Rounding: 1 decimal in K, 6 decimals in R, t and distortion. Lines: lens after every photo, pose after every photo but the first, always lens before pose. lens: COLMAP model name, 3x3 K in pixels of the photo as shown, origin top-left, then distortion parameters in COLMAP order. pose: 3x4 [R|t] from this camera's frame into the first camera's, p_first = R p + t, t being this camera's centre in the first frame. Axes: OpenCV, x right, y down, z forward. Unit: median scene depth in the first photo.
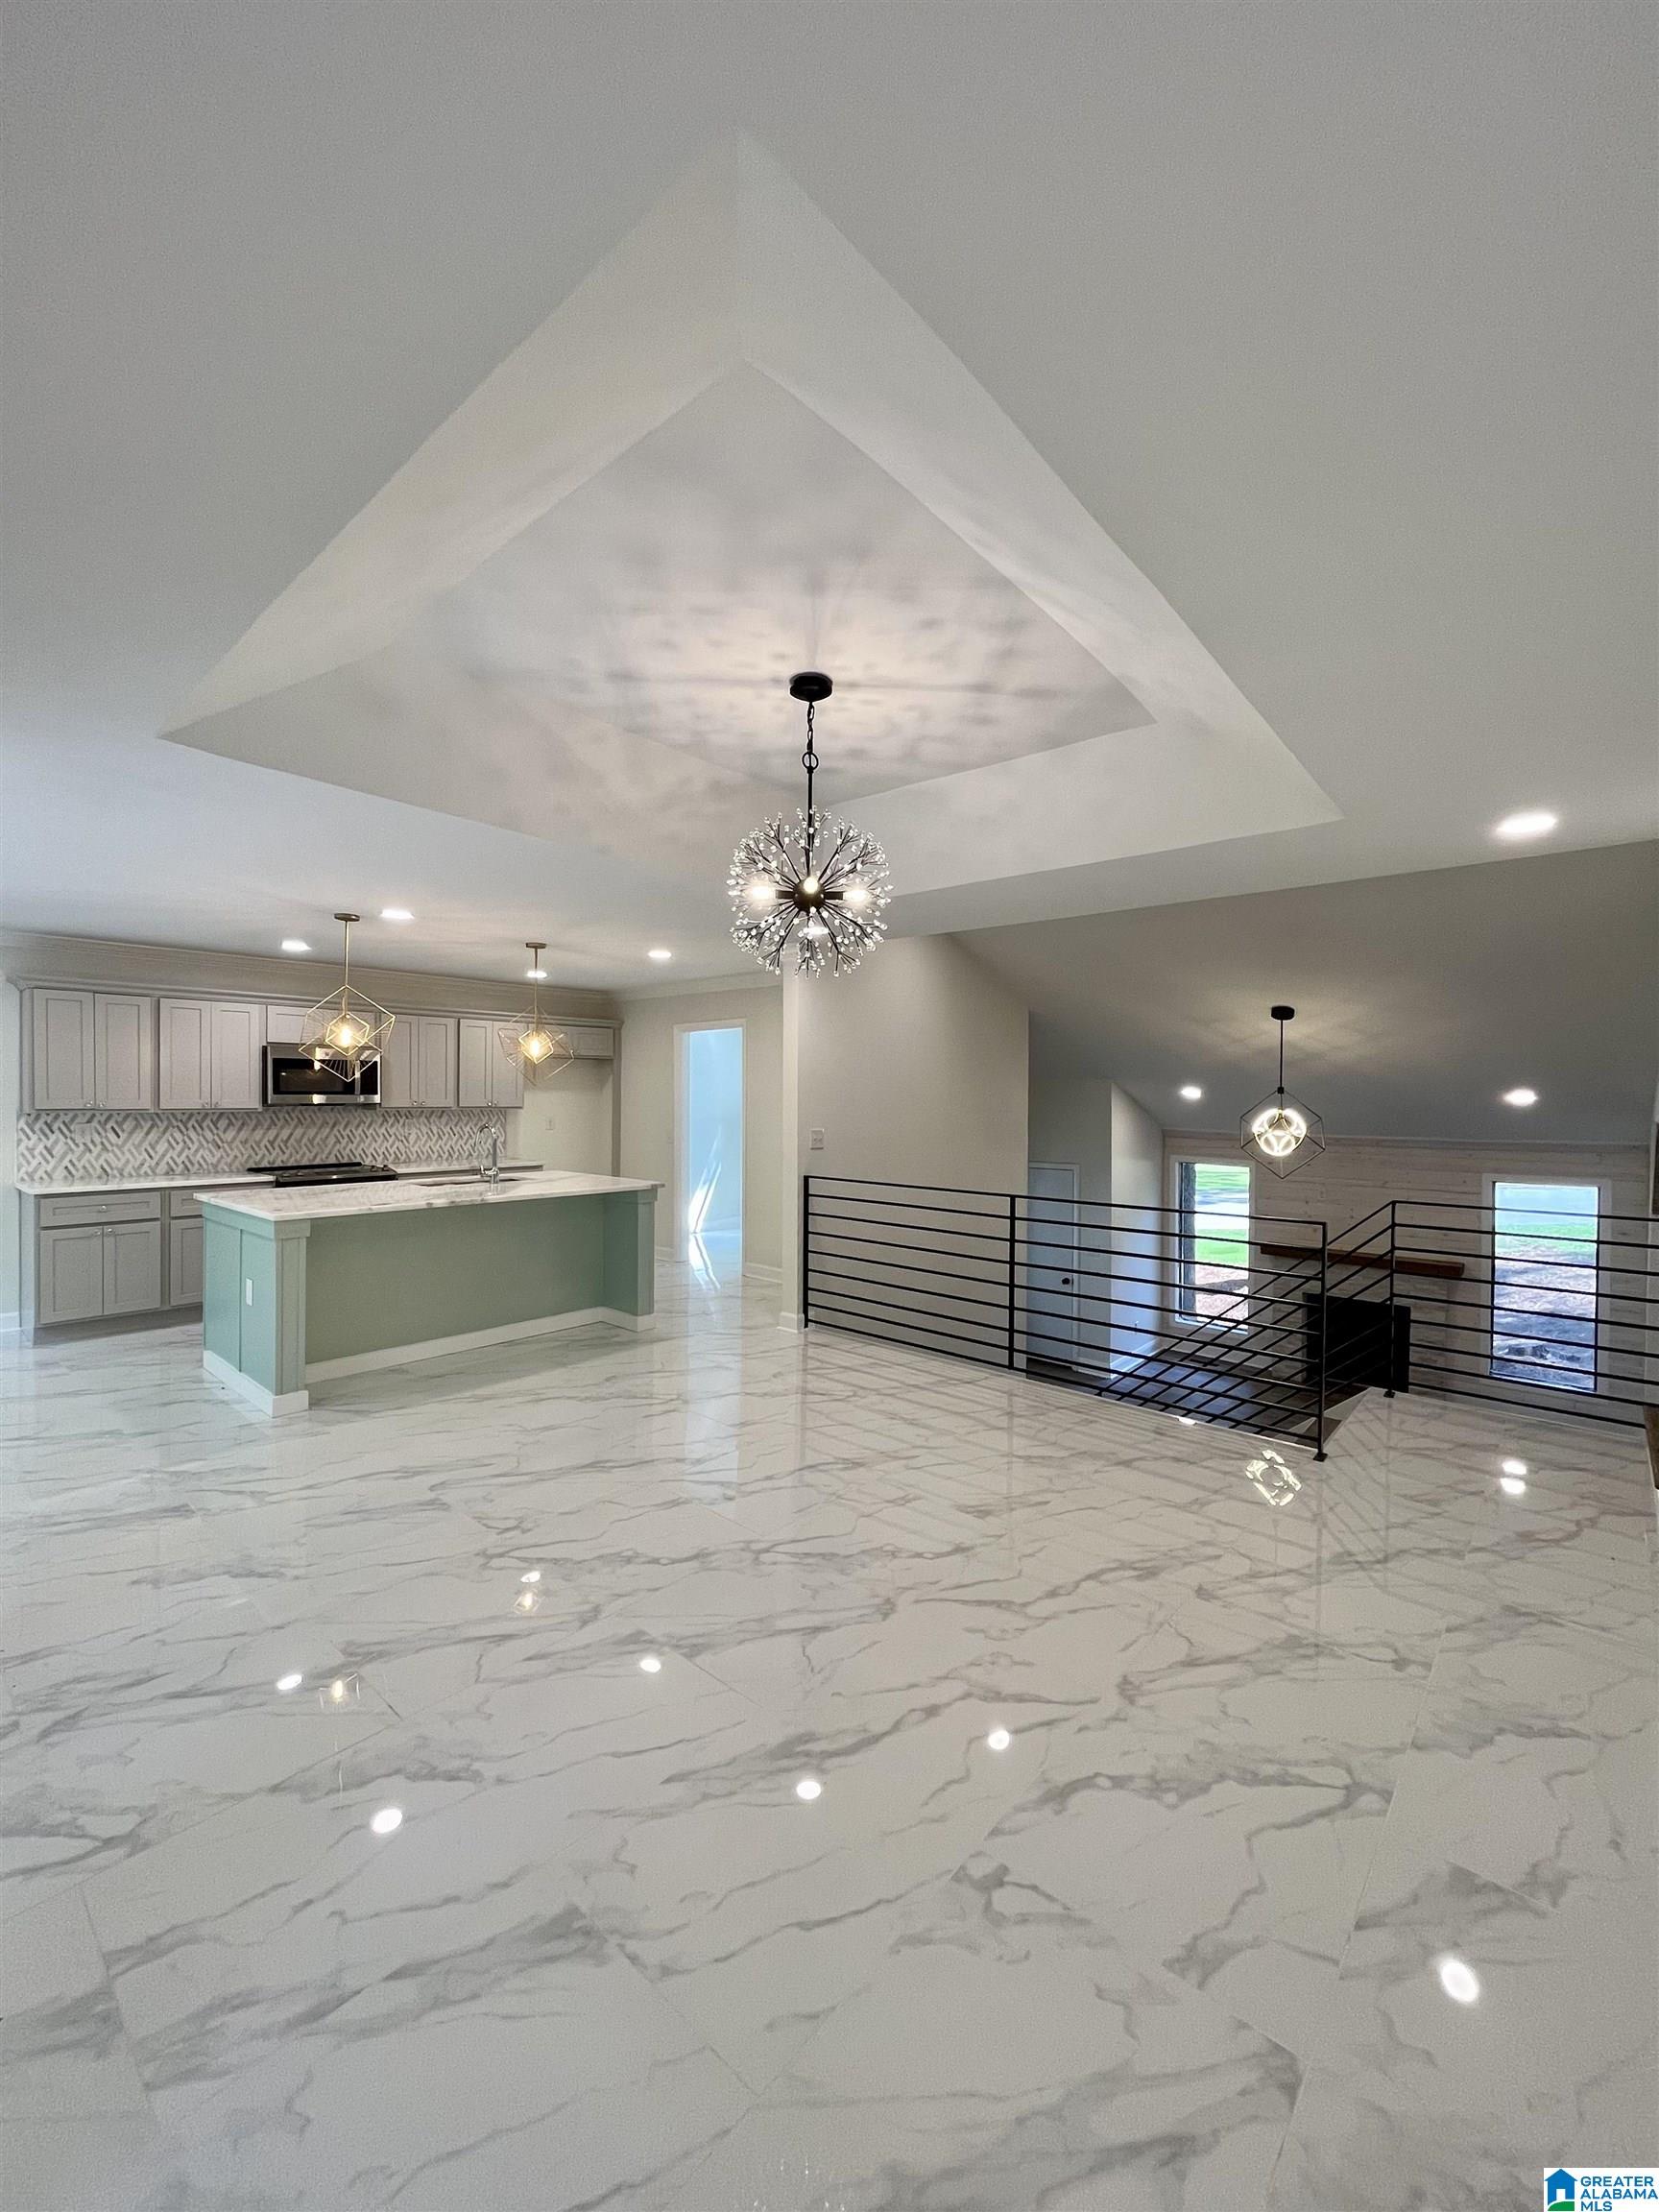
lens RADIAL K [[892.7, 0, 829.3], [0, 892.7, 1108.7], [0, 0, 1]] dist [-0.001856, -0.000103]
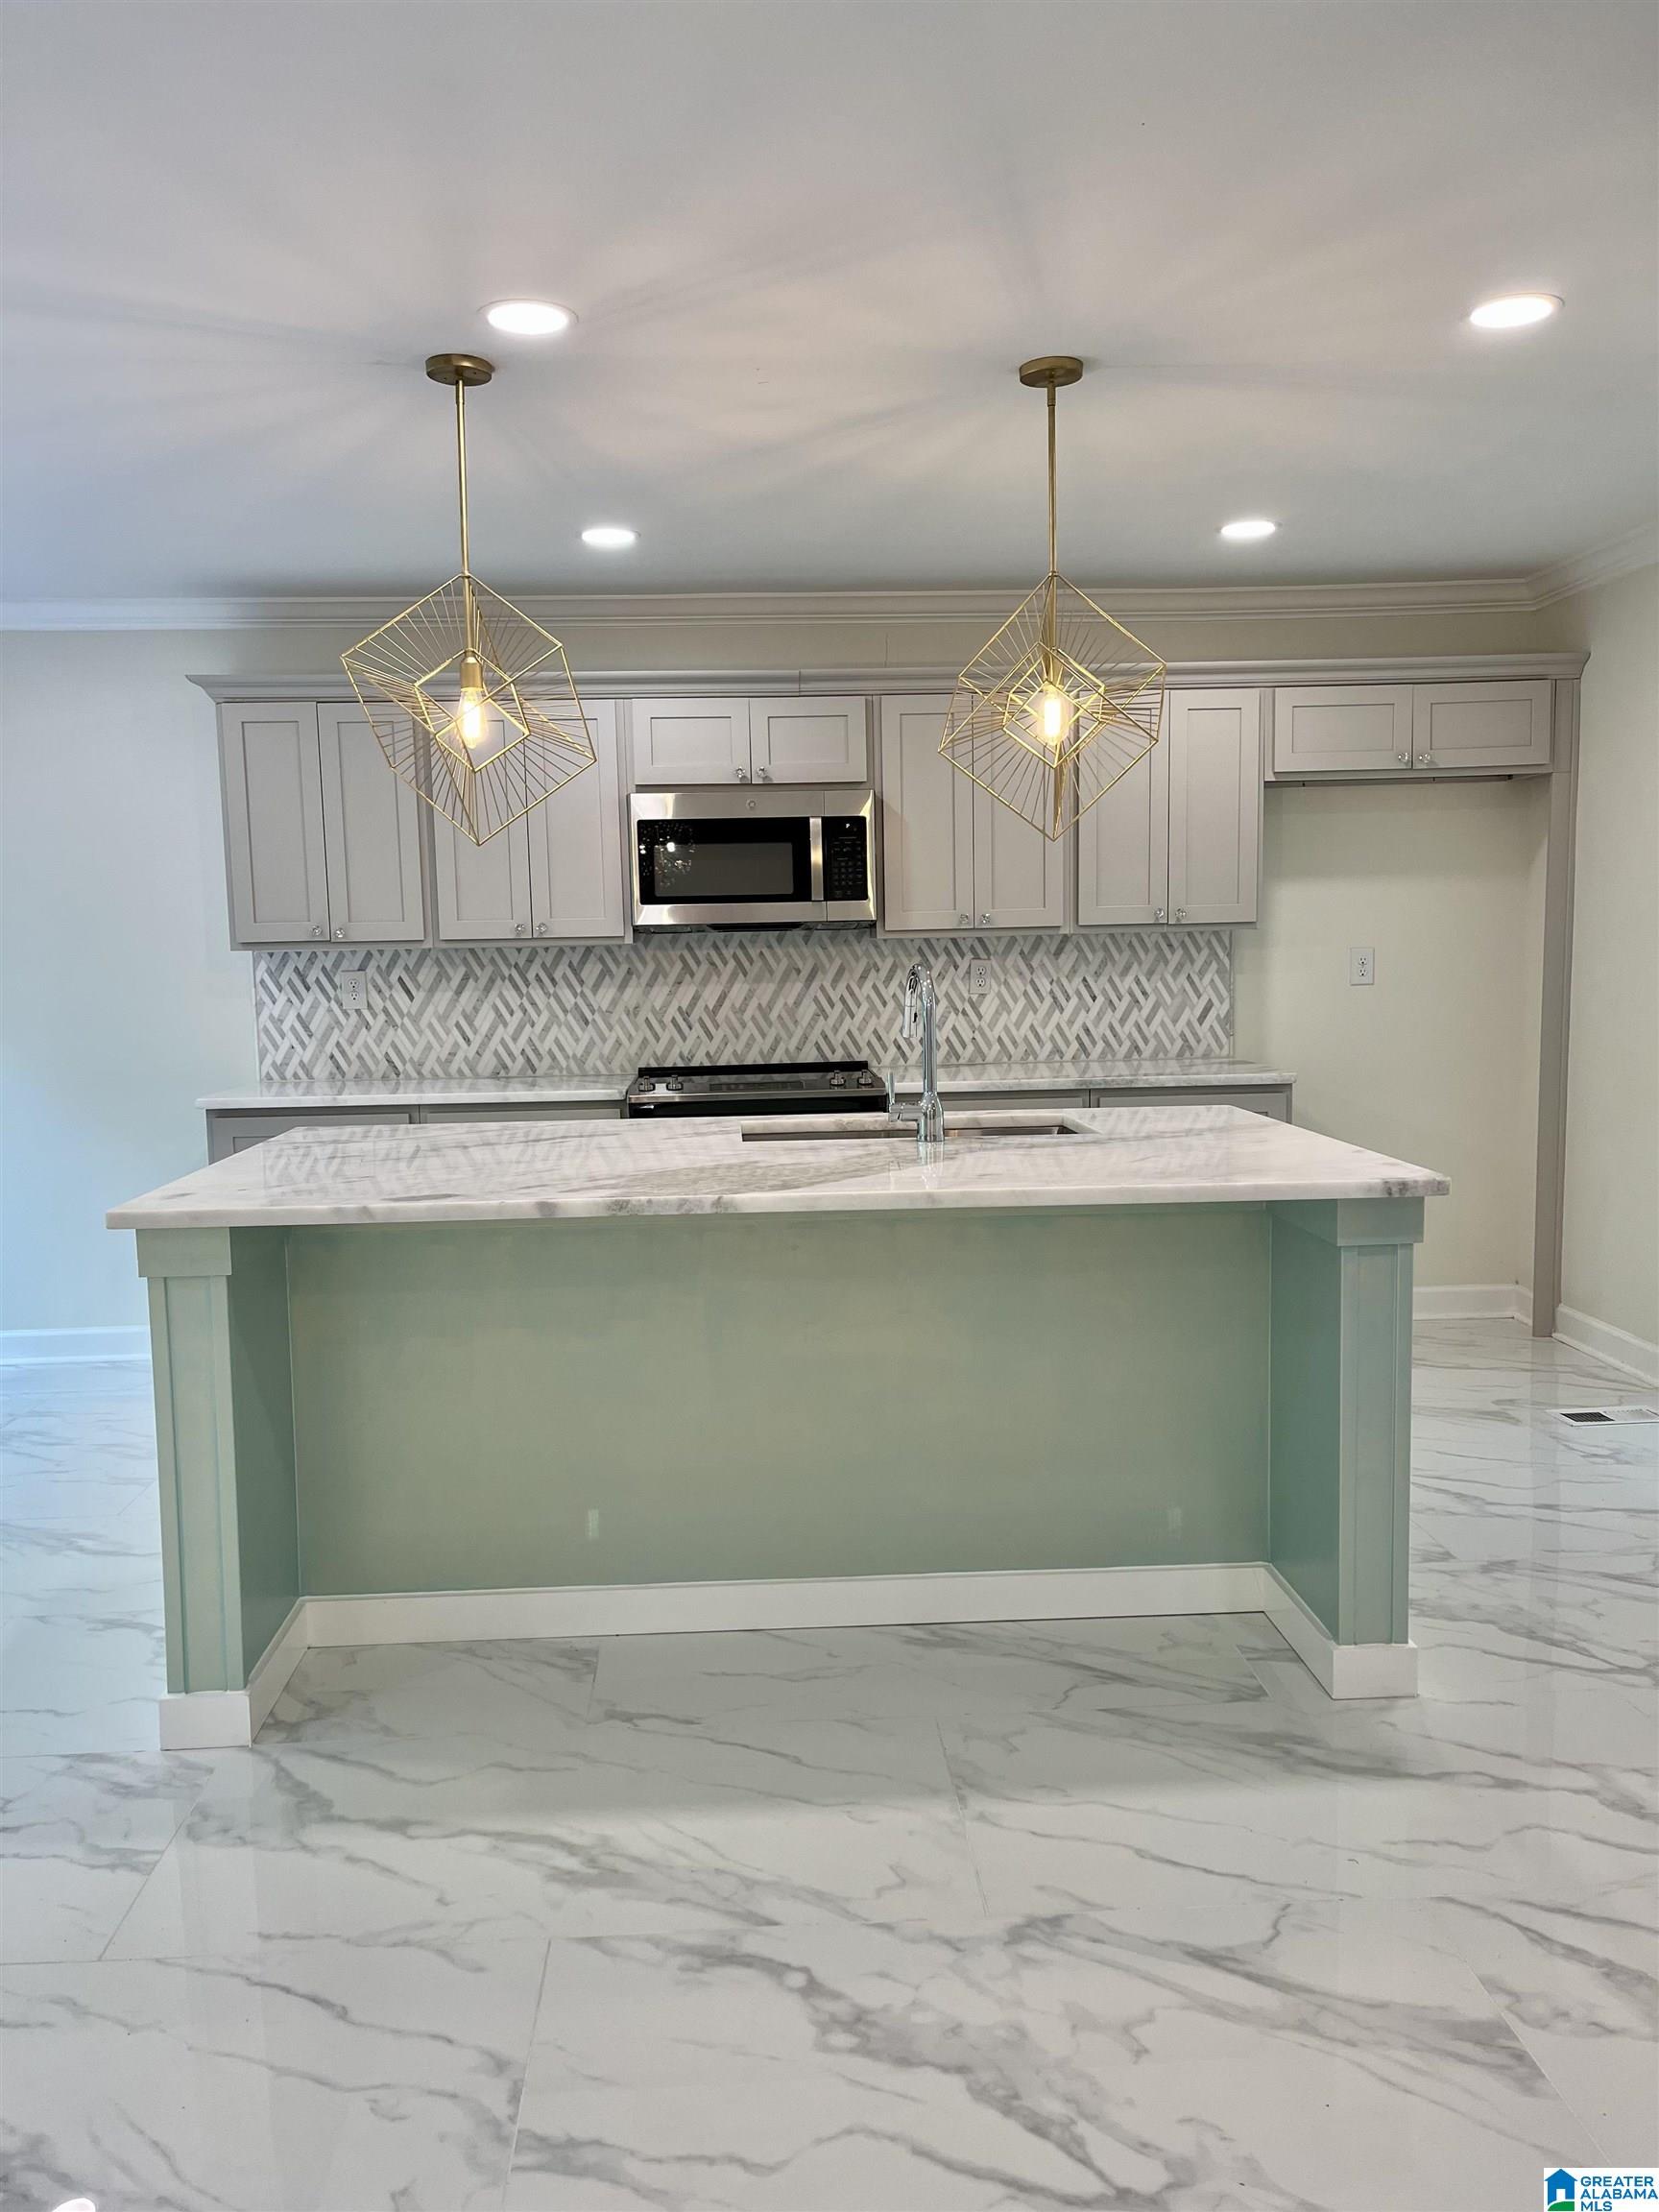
lens RADIAL K [[1689.6, 0, 829.5], [0, 1689.6, 1106.5], [0, 0, 1]] dist [0.049768, -0.000118]
pose [[0.695828, 0.049161, -0.716524, 0.045704], [0.015173, 0.996426, 0.083100, 0.015979], [0.718049, -0.068696, 0.692595, 0.485846]]
